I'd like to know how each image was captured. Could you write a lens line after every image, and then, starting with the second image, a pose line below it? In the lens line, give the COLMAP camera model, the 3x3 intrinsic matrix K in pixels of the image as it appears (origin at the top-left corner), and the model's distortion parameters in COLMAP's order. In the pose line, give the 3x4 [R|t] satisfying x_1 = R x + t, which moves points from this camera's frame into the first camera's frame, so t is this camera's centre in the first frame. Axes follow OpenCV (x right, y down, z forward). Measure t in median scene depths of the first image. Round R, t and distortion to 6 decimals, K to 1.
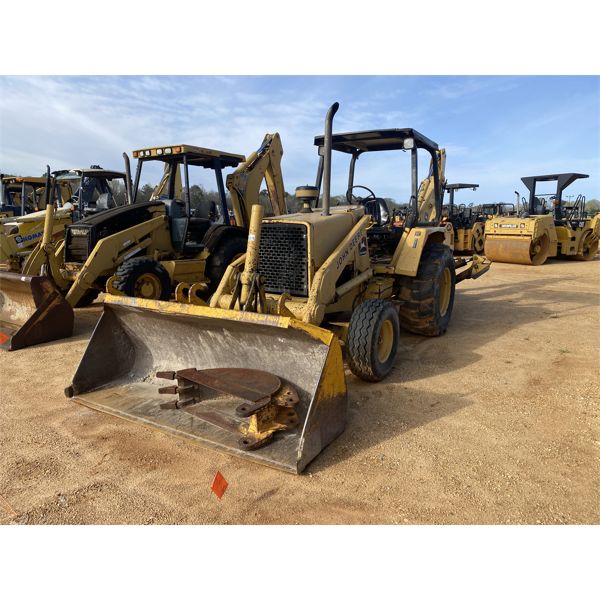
lens RADIAL K [[455.3, 0, 298.5], [0, 455.3, 298.4], [0, 0, 1]] dist [0.028837, -0.005541]
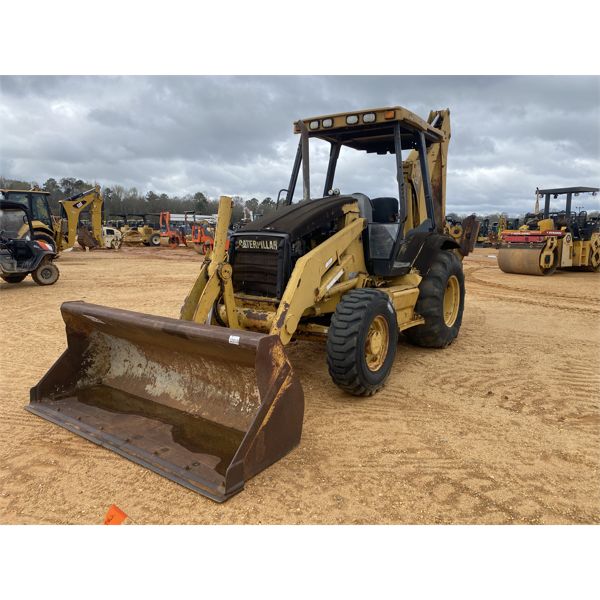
lens RADIAL K [[455.3, 0, 298.5], [0, 455.3, 298.4], [0, 0, 1]] dist [0.028837, -0.005541]
pose [[0.999906, 0.008478, 0.010771, -0.343731], [-0.008274, 0.999788, -0.018840, -0.050610], [-0.010928, 0.018749, 0.999764, 0.324505]]
